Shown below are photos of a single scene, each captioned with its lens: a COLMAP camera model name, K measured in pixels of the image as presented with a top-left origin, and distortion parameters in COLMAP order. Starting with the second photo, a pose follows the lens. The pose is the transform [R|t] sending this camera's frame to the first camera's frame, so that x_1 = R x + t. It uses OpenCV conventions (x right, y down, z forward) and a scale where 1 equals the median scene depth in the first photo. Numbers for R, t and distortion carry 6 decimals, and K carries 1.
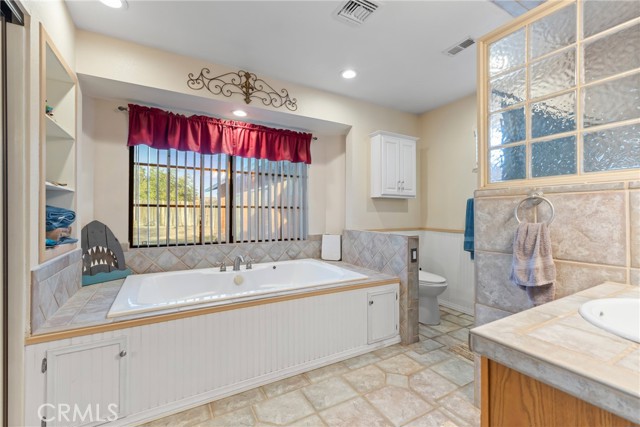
lens RADIAL K [[277.9, 0, 318.1], [0, 277.9, 210.7], [0, 0, 1]] dist [0.001407, 0.000135]
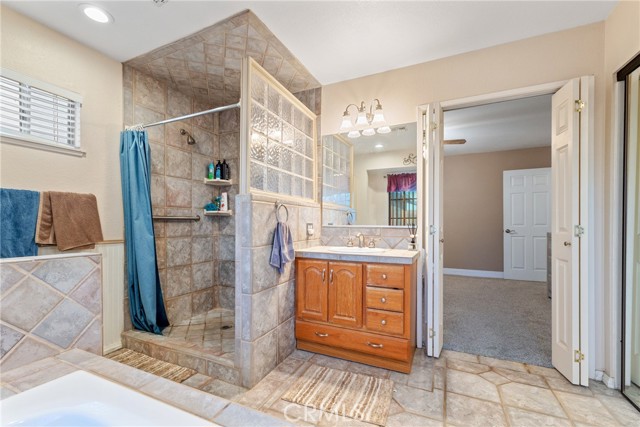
lens RADIAL K [[271.4, 0, 315.9], [0, 271.4, 226.7], [0, 0, 1]] dist [0.000600, 0.000154]
pose [[-0.577416, -0.008224, 0.816408, -0.281383], [-0.007228, 0.999962, 0.004961, 0.031174], [-0.816418, -0.003037, -0.577454, 0.863193]]
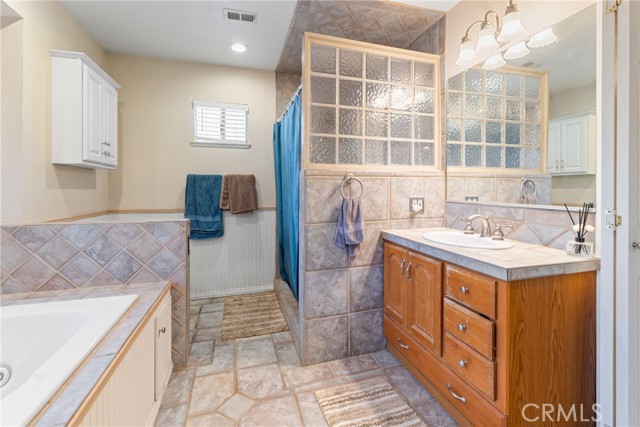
lens RADIAL K [[276.4, 0, 321.8], [0, 276.4, 190.3], [0, 0, 1]] dist [0.002228, 0.000631]
pose [[0.216486, -0.005434, 0.976271, -0.293130], [-0.006055, 0.999958, 0.006908, 0.000605], [-0.976267, -0.007407, 0.216444, 0.428042]]
